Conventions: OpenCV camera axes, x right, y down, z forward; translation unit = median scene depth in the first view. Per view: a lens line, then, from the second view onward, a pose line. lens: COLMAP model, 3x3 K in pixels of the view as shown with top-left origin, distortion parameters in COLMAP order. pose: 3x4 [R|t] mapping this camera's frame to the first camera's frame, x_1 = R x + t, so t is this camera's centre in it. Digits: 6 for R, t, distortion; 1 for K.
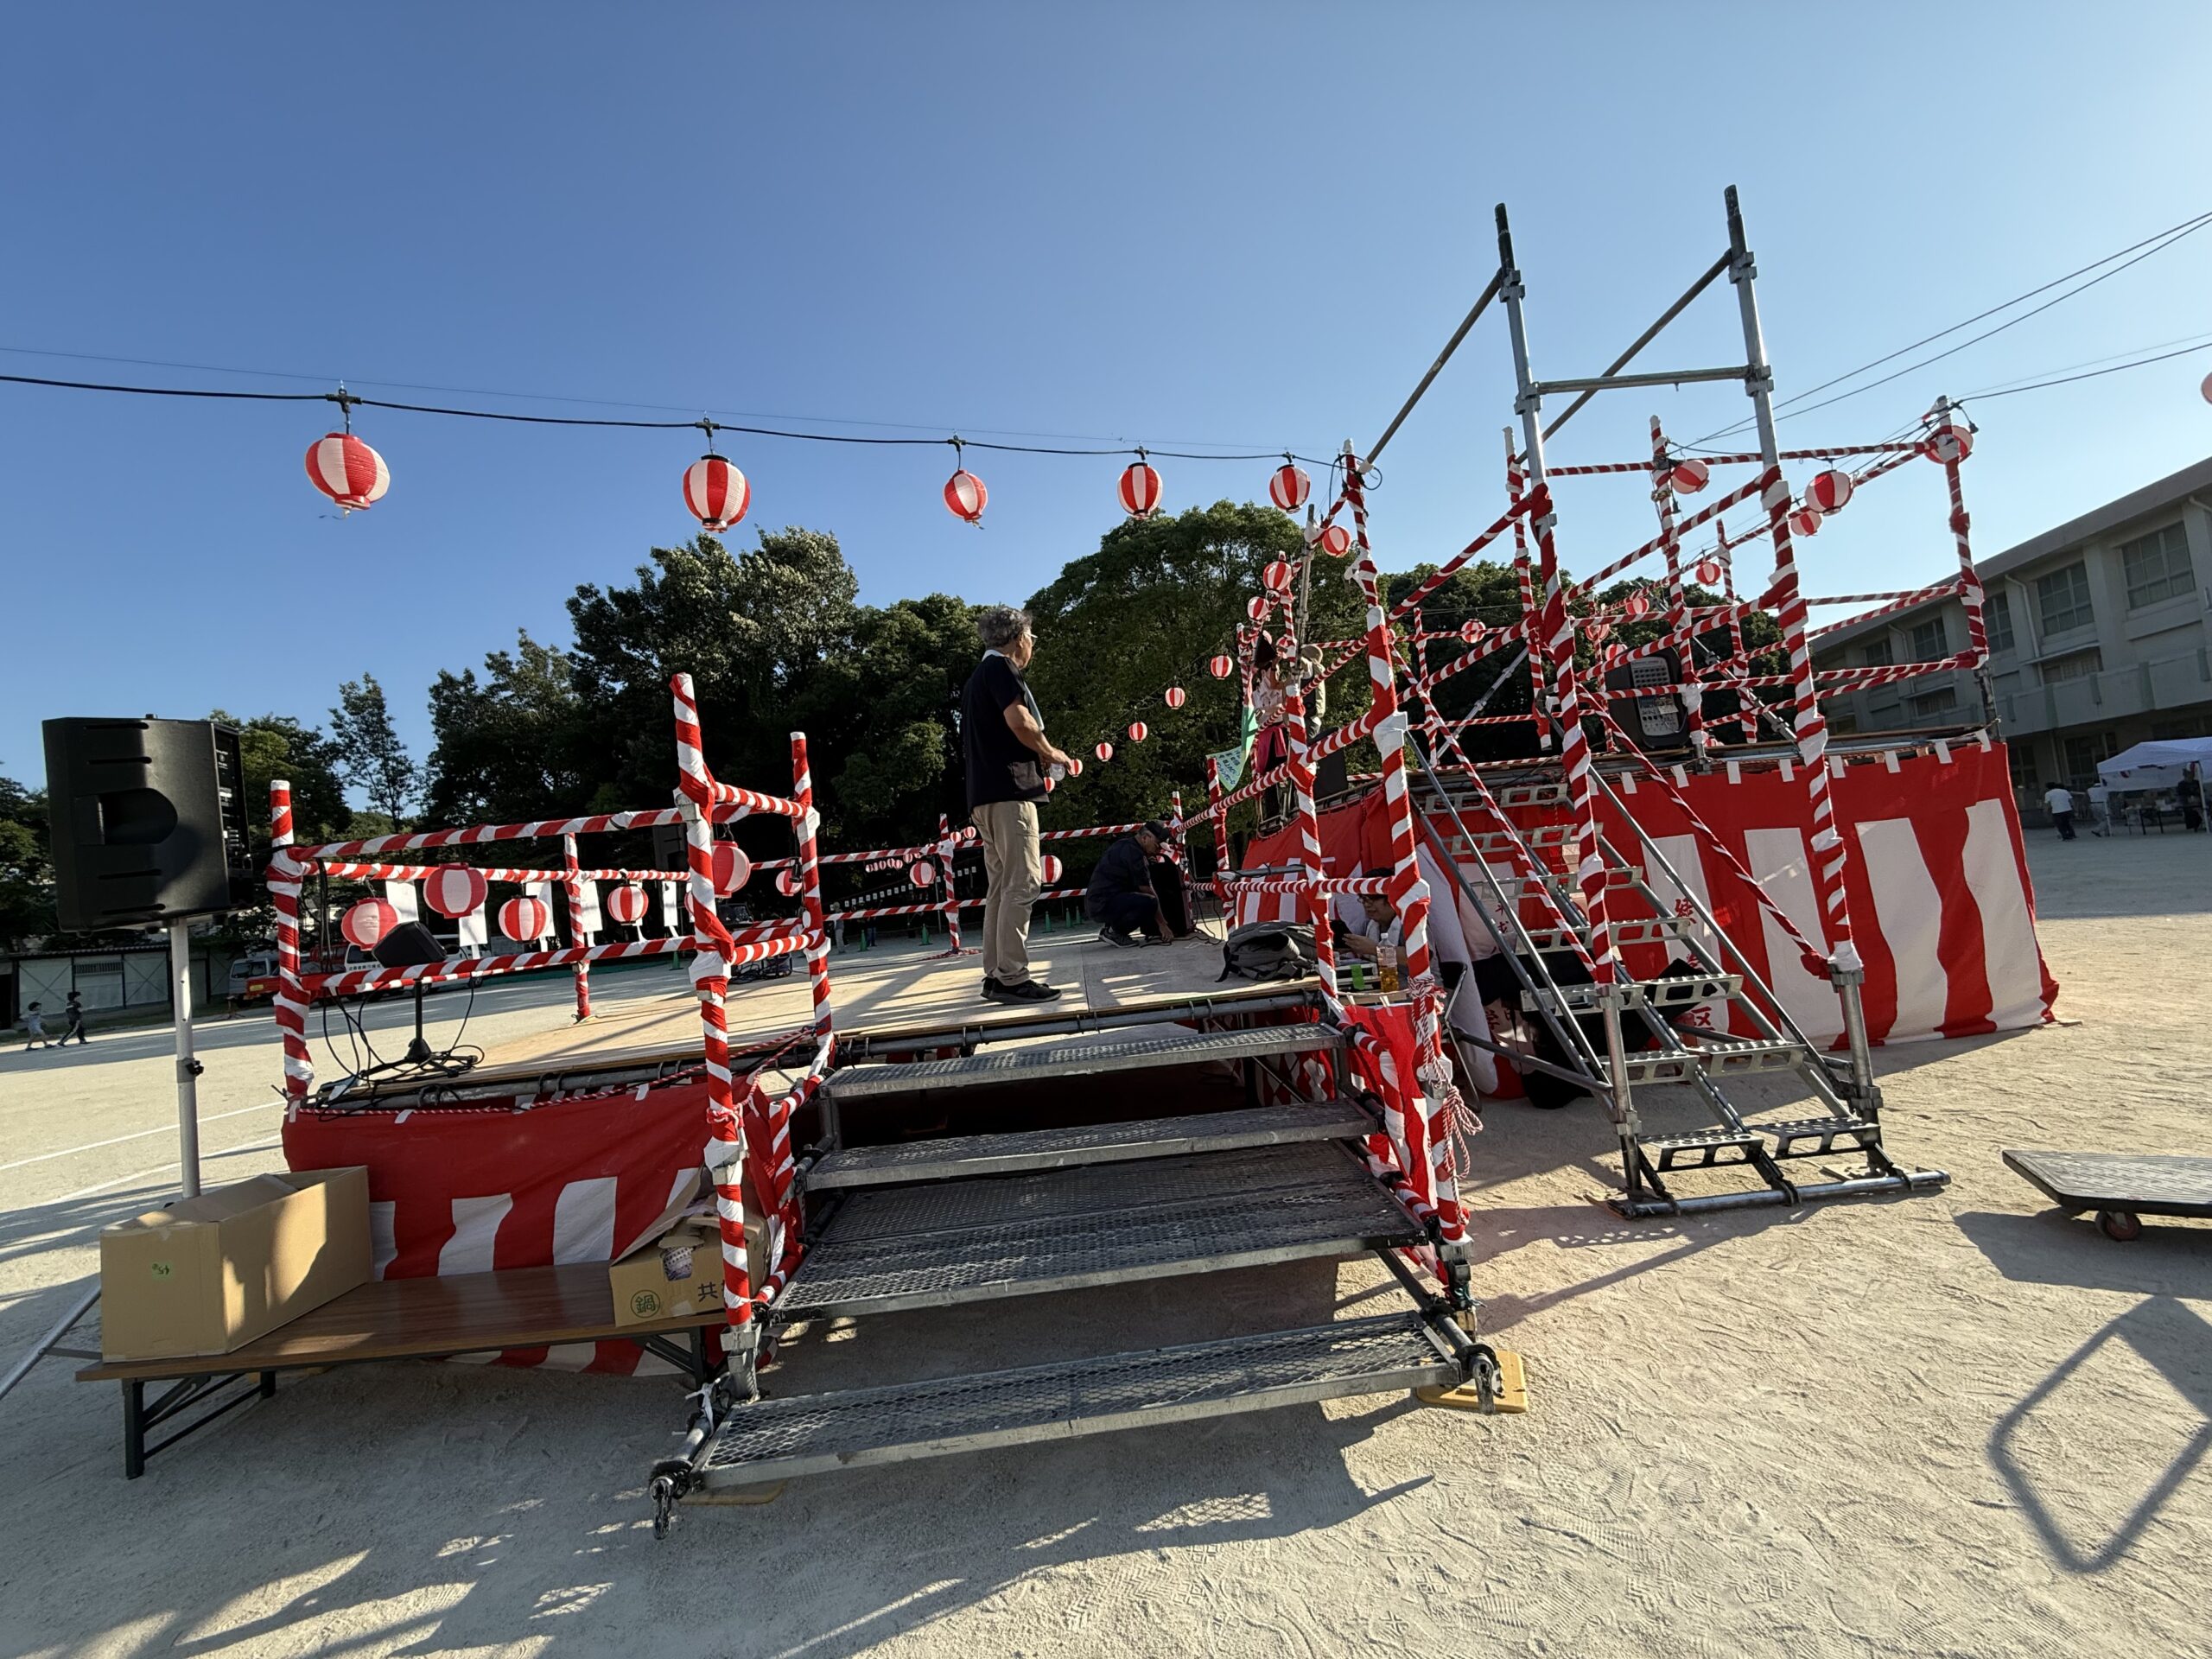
lens RADIAL K [[882.0, 0, 1097.7], [0, 882.0, 830.3], [0, 0, 1]] dist [-0.001740, 0.000820]
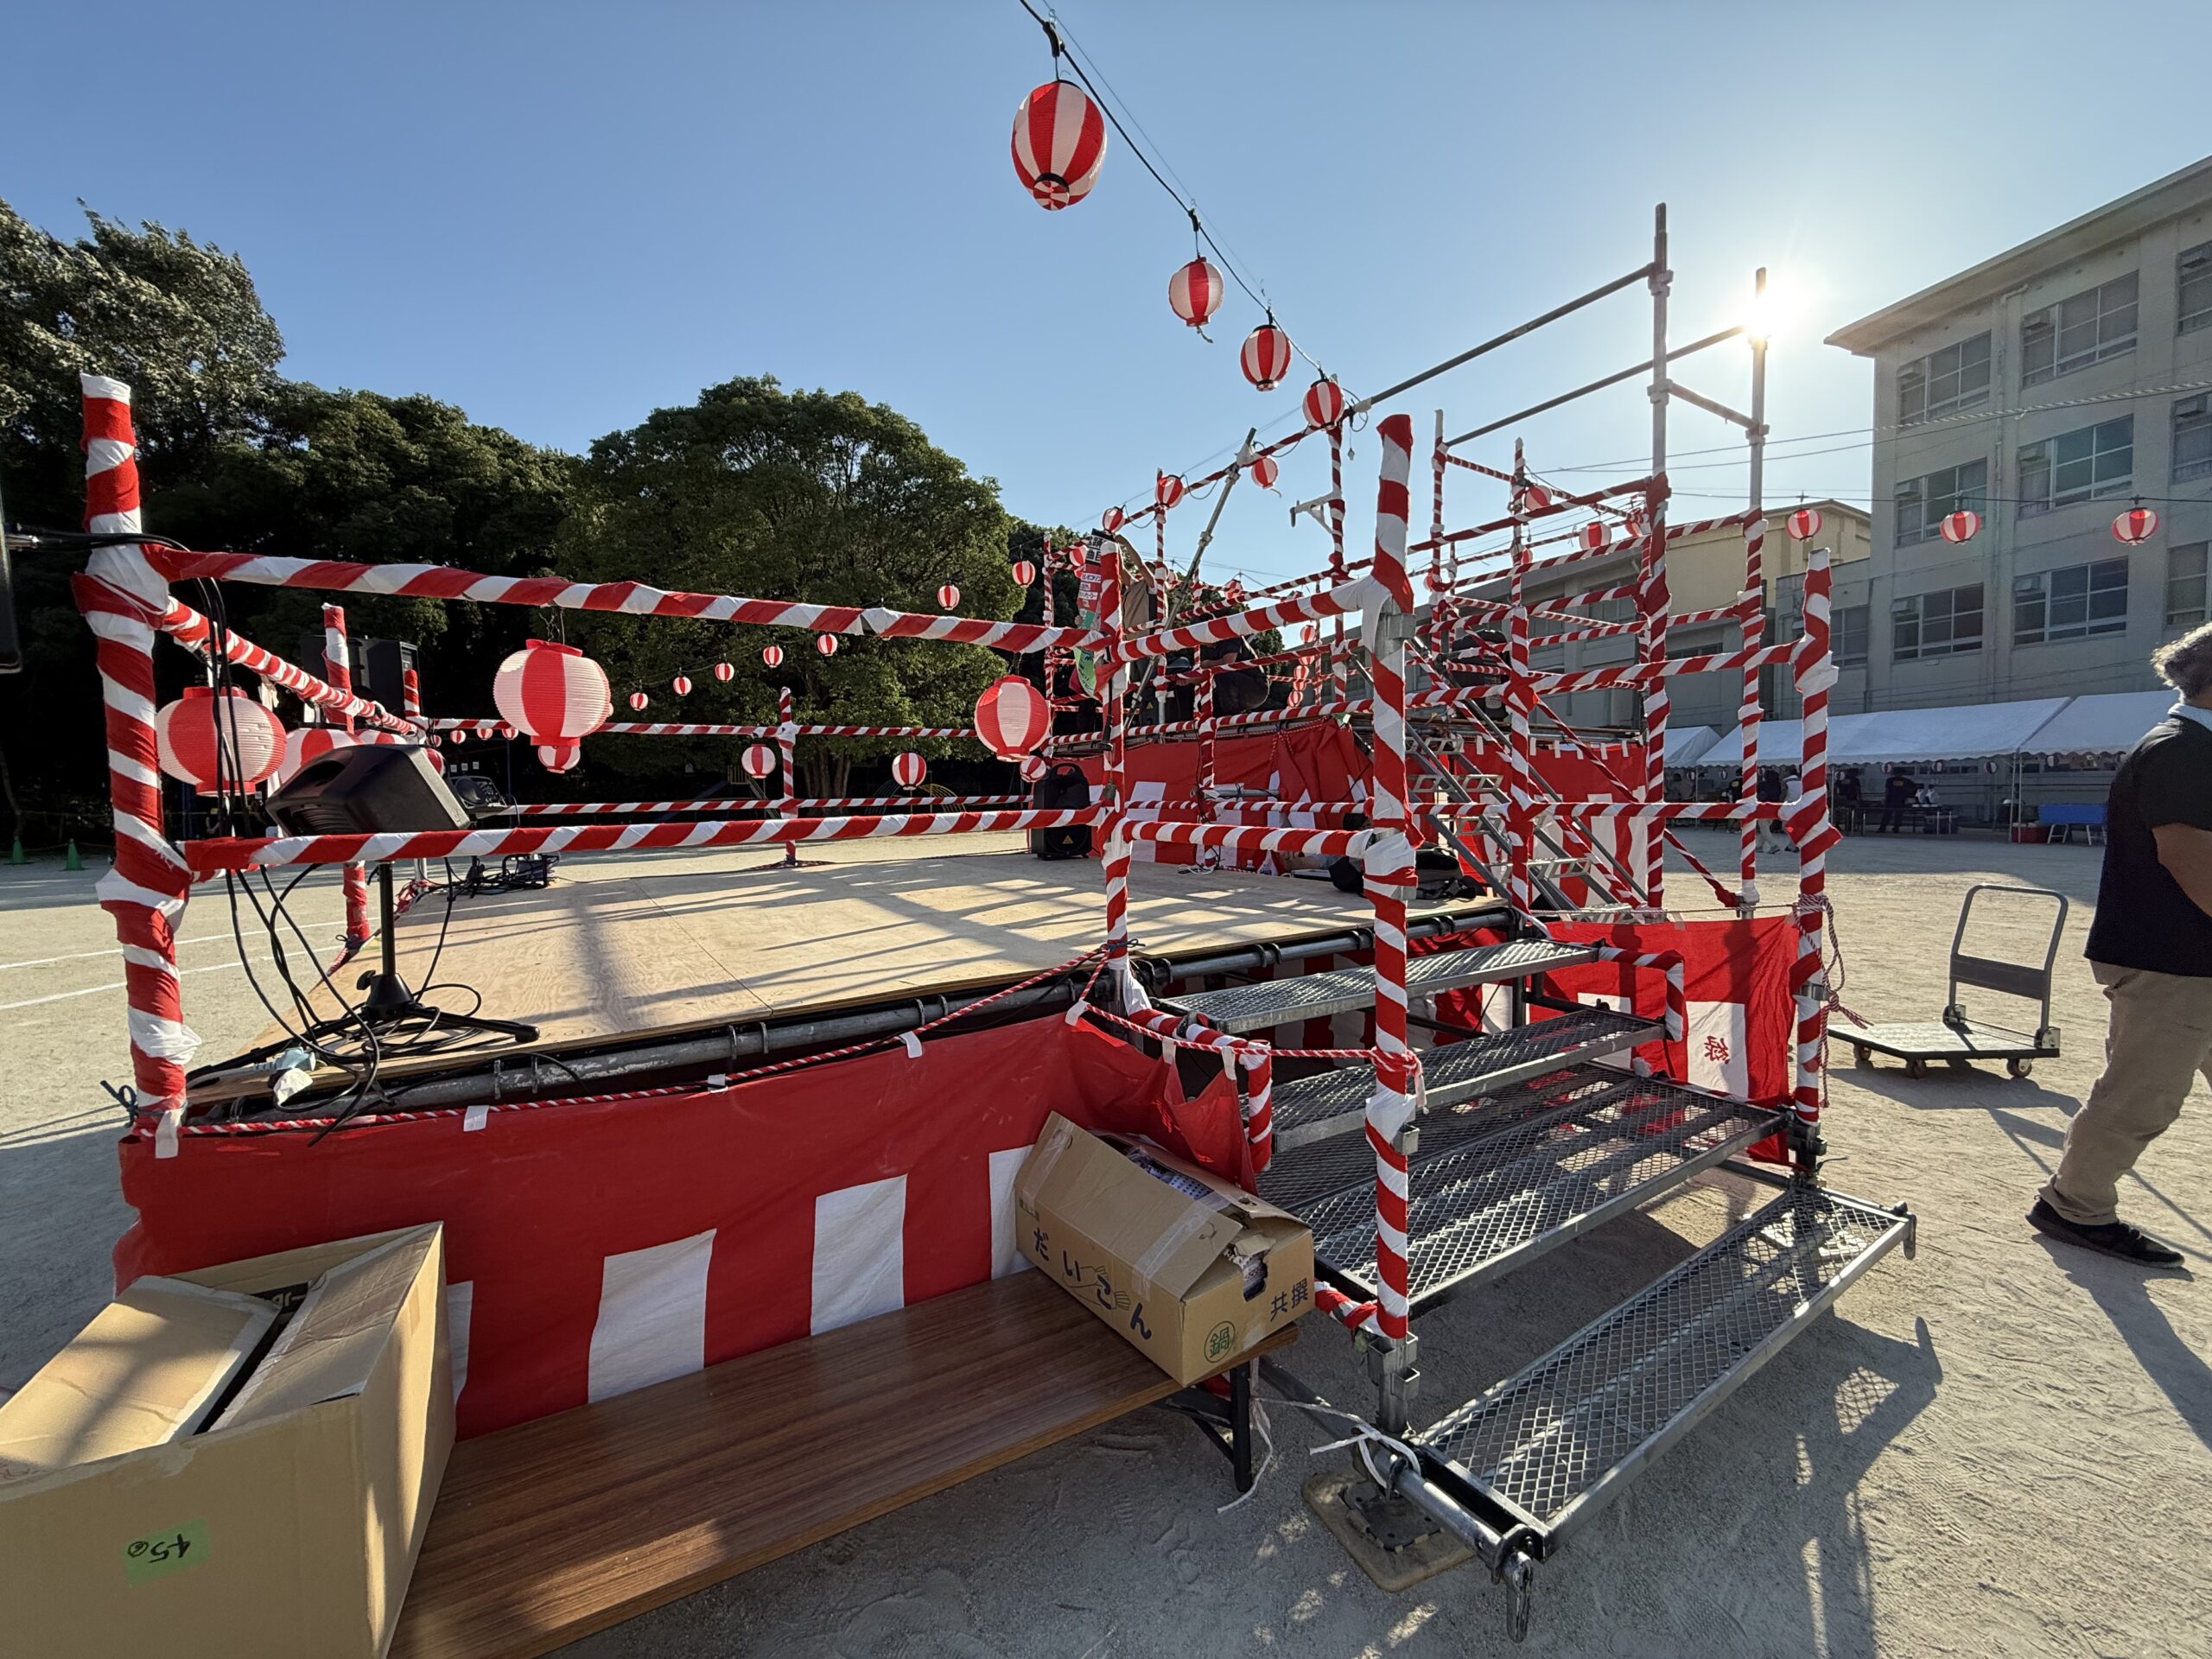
lens RADIAL K [[882.0, 0, 1101.3], [0, 882.0, 830.1], [0, 0, 1]] dist [-0.001740, 0.000820]
pose [[0.856413, 0.062575, 0.512485, -0.532909], [-0.101030, 0.993749, 0.047494, 0.067507], [-0.506309, -0.092451, 0.857382, 0.276728]]
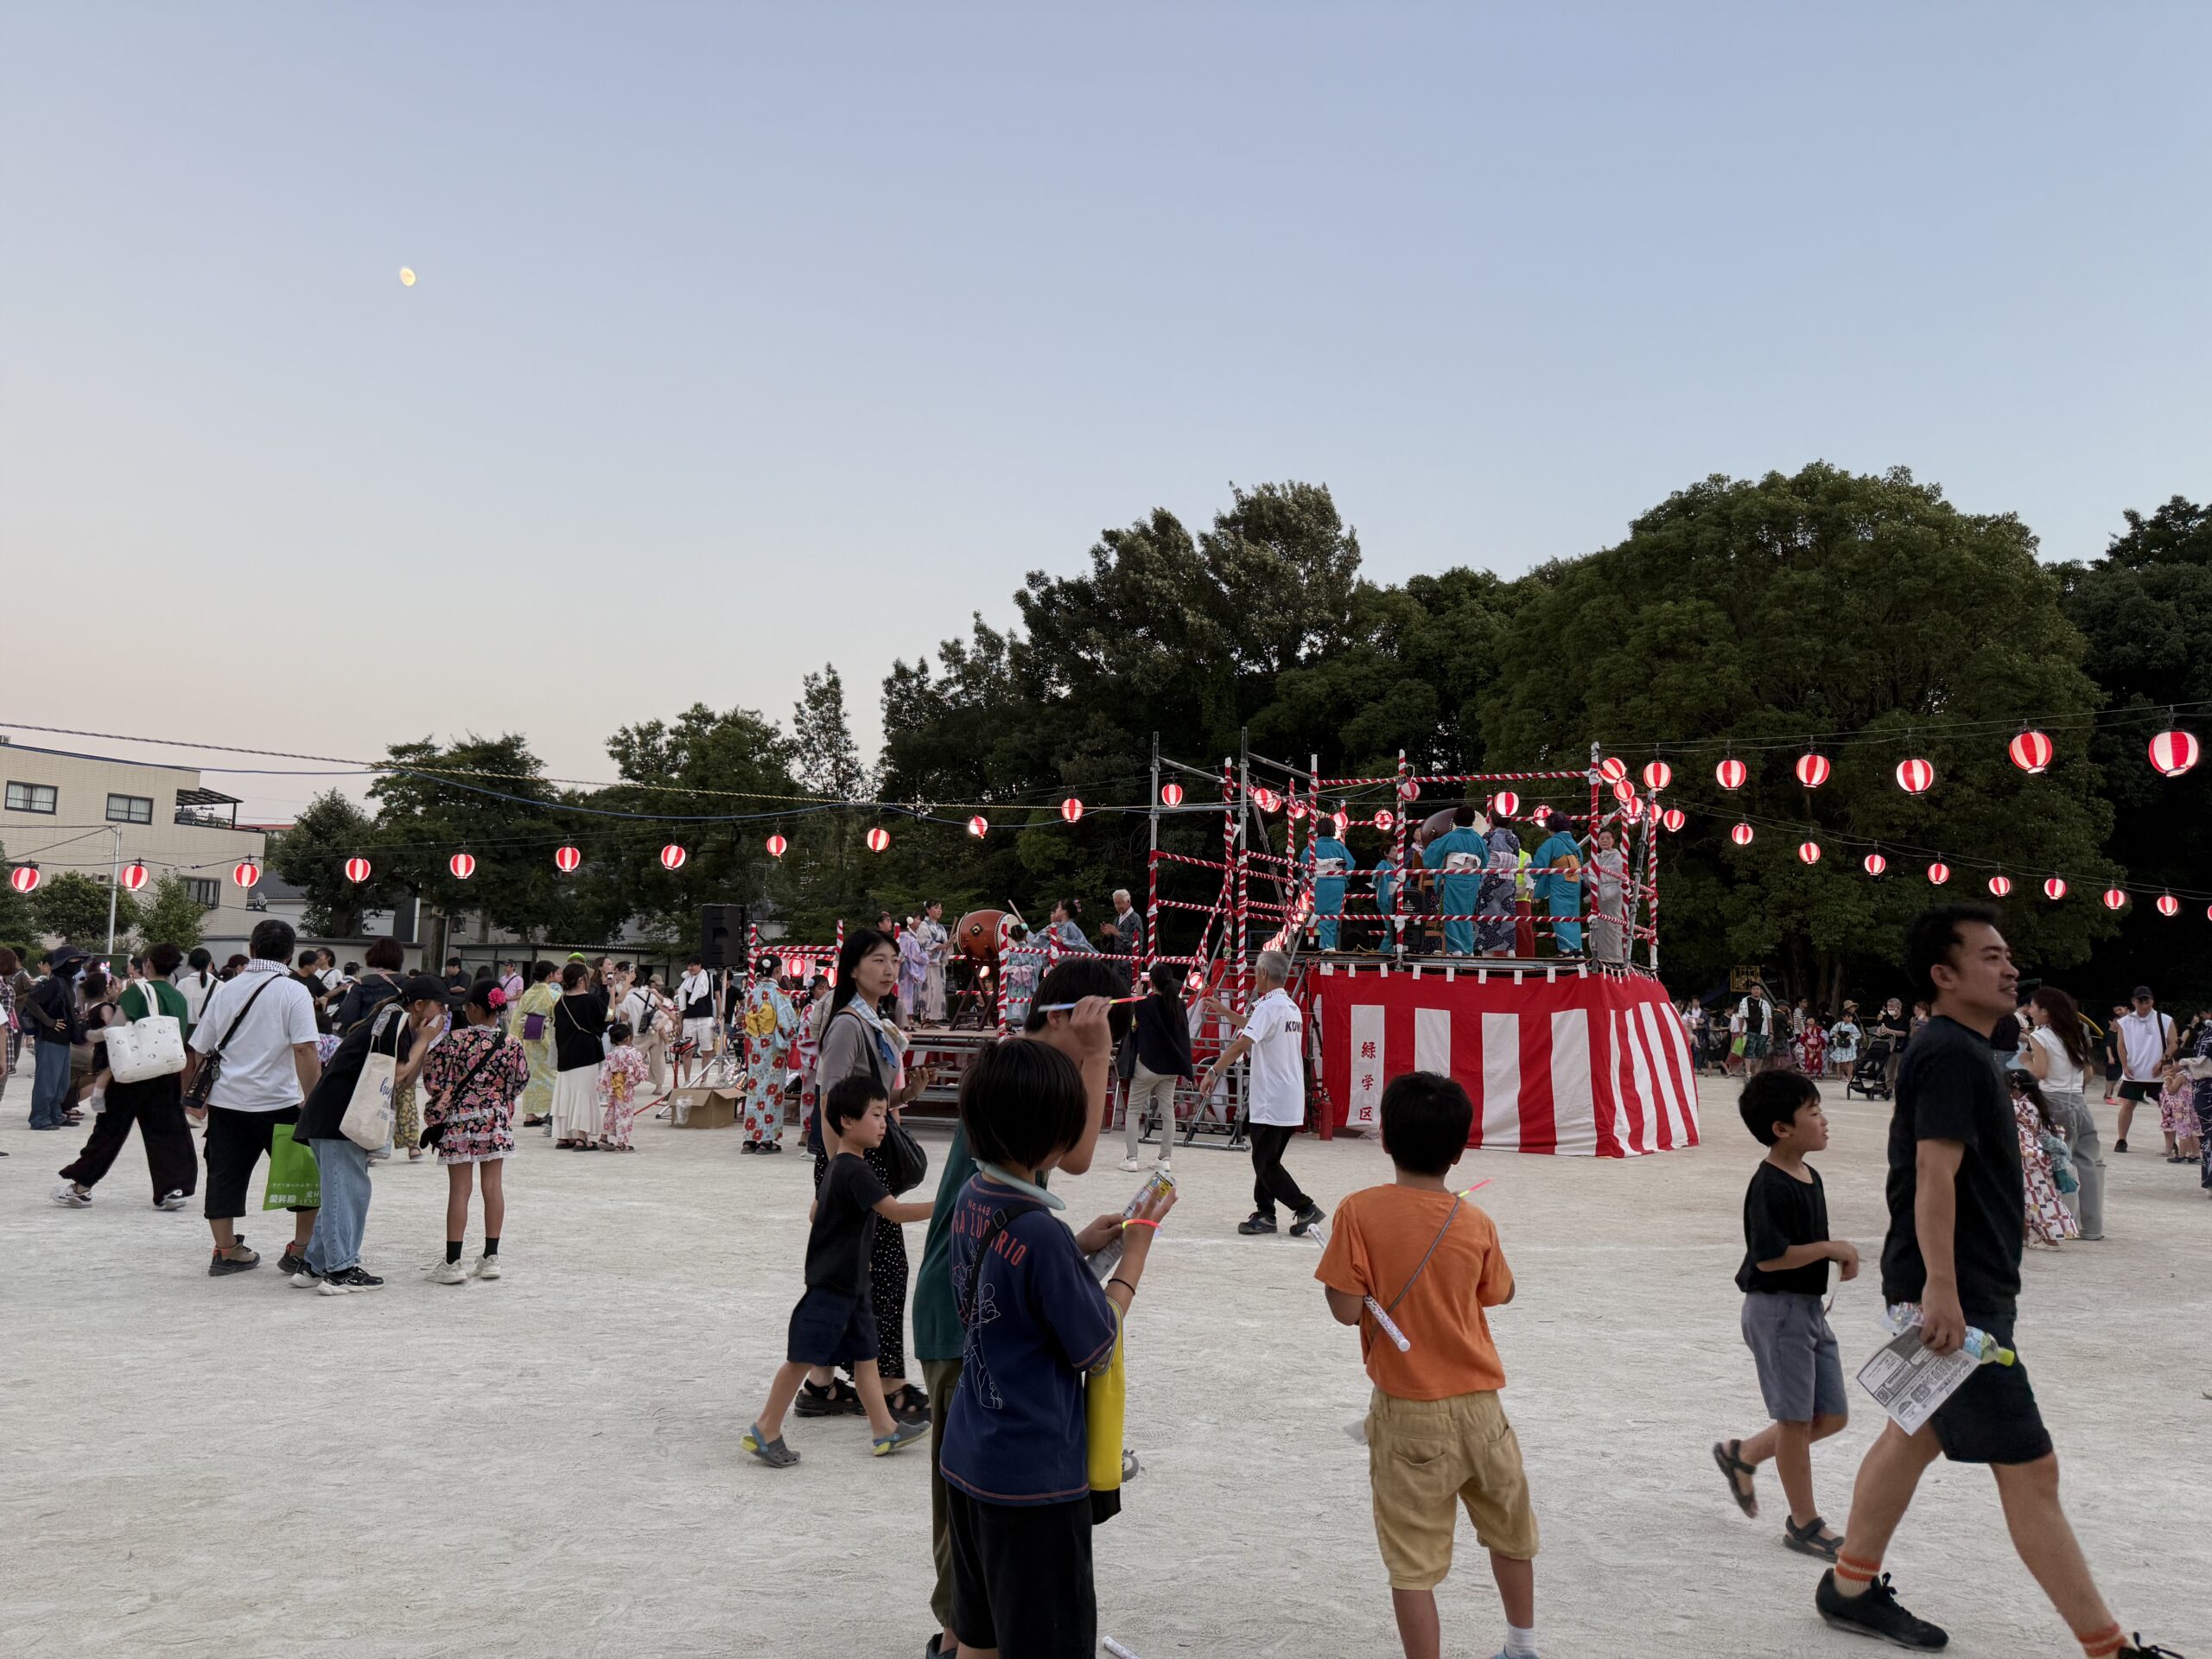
lens RADIAL K [[1554.4, 0, 1120.1], [0, 1554.4, 828.6], [0, 0, 1]] dist [0.006524, -0.004794]
pose [[0.869190, 0.066802, -0.489946, 1.990463], [-0.078064, 0.996945, -0.002561, -0.337162], [0.488278, 0.040474, 0.871749, -2.070221]]
